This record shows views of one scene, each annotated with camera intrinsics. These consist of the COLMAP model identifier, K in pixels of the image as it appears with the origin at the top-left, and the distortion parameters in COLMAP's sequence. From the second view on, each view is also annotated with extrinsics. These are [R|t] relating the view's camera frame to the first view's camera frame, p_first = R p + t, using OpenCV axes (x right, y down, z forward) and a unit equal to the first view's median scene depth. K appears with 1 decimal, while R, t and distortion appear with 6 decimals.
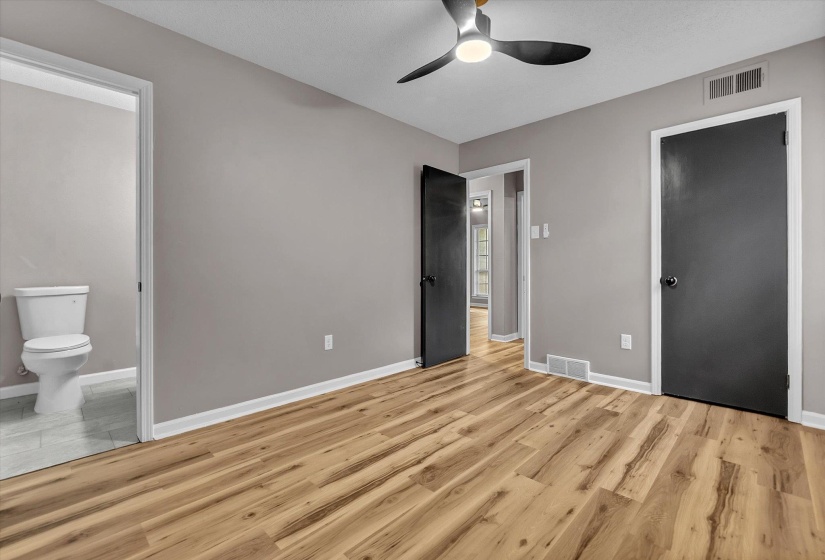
lens RADIAL K [[367.3, 0, 412.5], [0, 367.3, 280.0], [0, 0, 1]] dist [0.001189, 0.000194]
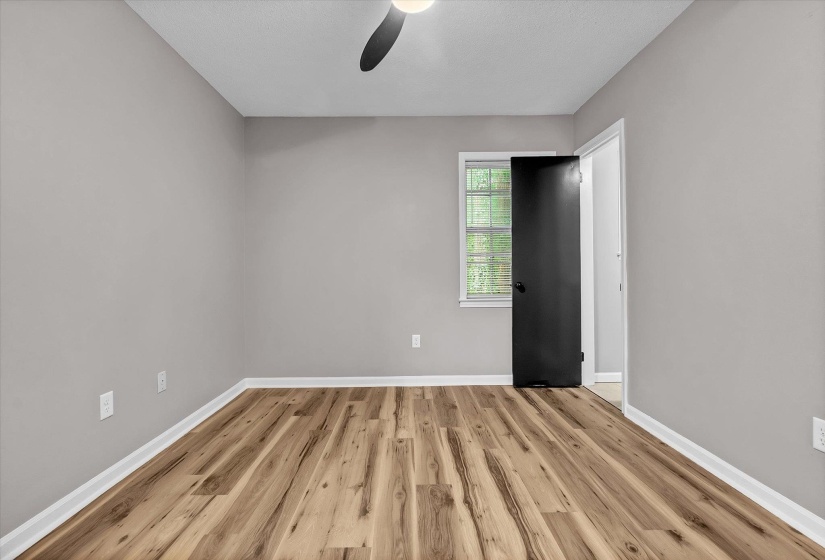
lens RADIAL K [[360.7, 0, 411.9], [0, 360.7, 270.0], [0, 0, 1]] dist [0.000628, 0.000165]
pose [[-0.704601, -0.000970, -0.709603, 0.749568], [-0.015156, 0.999792, 0.013683, -0.056382], [0.709442, 0.020396, -0.704469, 1.586710]]
